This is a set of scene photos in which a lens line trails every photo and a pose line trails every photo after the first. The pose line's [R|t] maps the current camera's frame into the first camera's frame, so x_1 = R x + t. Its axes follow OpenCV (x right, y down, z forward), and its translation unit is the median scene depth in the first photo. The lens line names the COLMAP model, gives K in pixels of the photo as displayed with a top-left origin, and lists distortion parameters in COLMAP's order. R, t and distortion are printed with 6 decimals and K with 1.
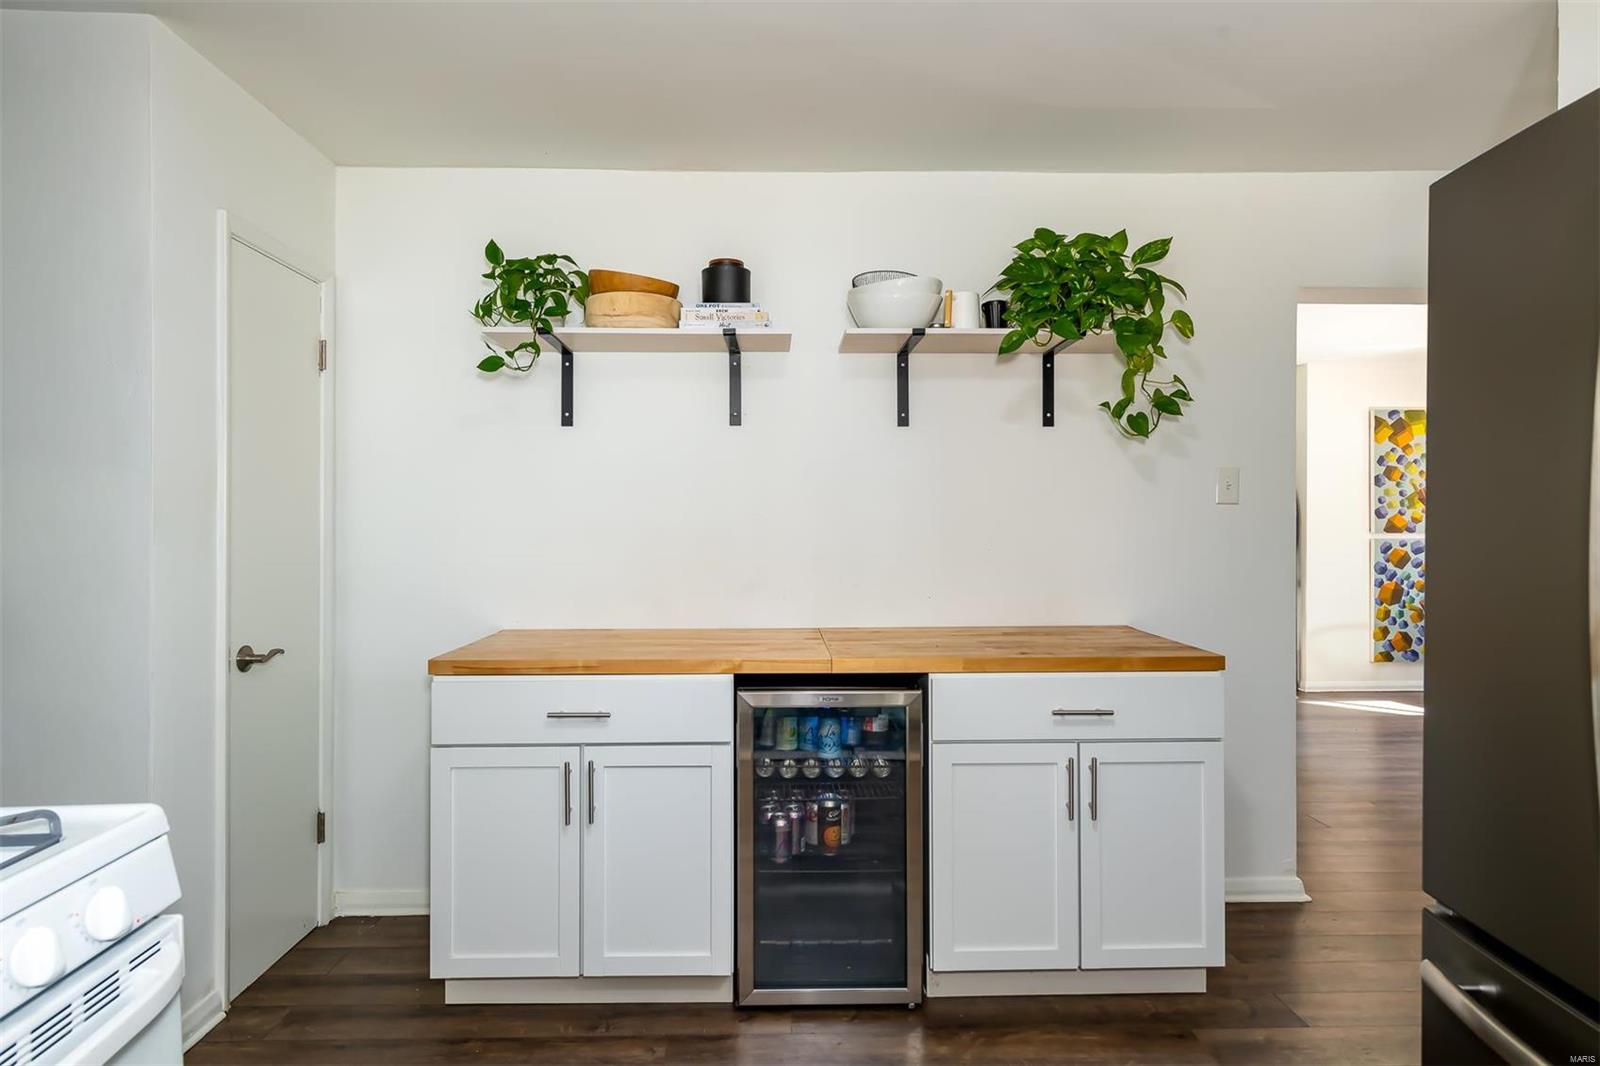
lens RADIAL K [[891.0, 0, 799.3], [0, 891.0, 520.7], [0, 0, 1]] dist [0.013663, 0.000742]
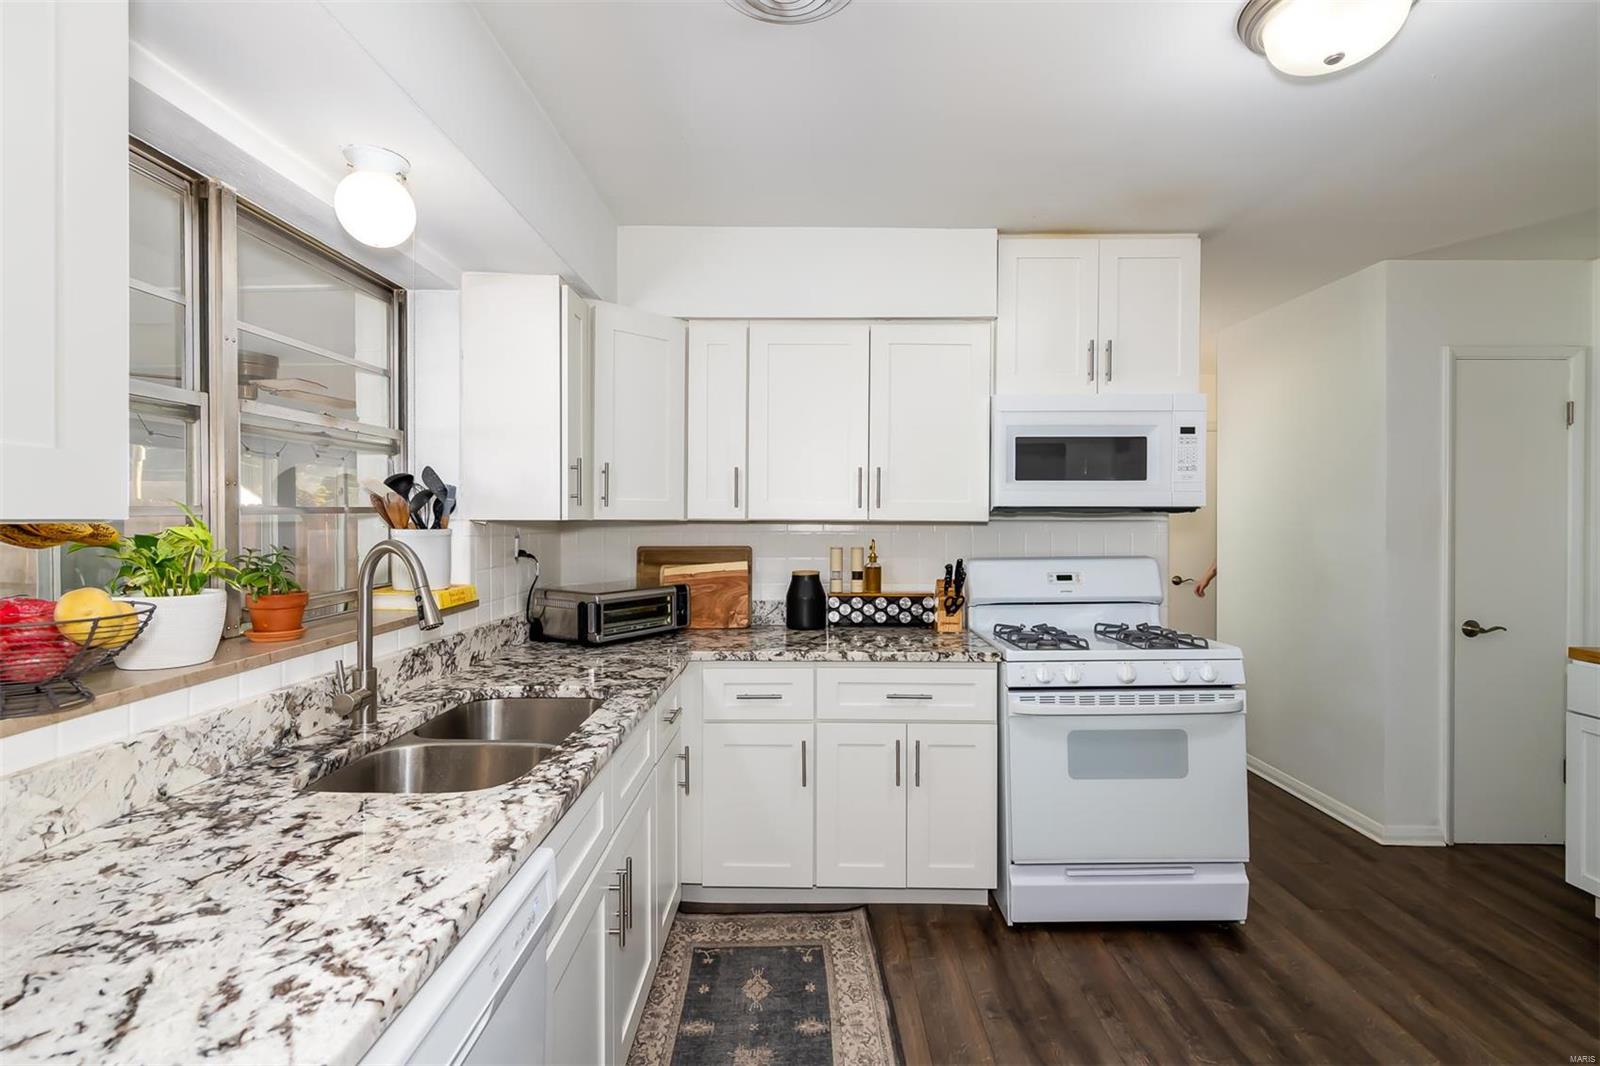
lens RADIAL K [[762.1, 0, 804.0], [0, 762.1, 519.4], [0, 0, 1]] dist [-0.002019, -0.000111]
pose [[-0.013848, 0.001357, -0.999903, 0.717459], [-0.002885, 0.999995, 0.001397, -0.032446], [0.999900, 0.002904, -0.013844, -0.128079]]
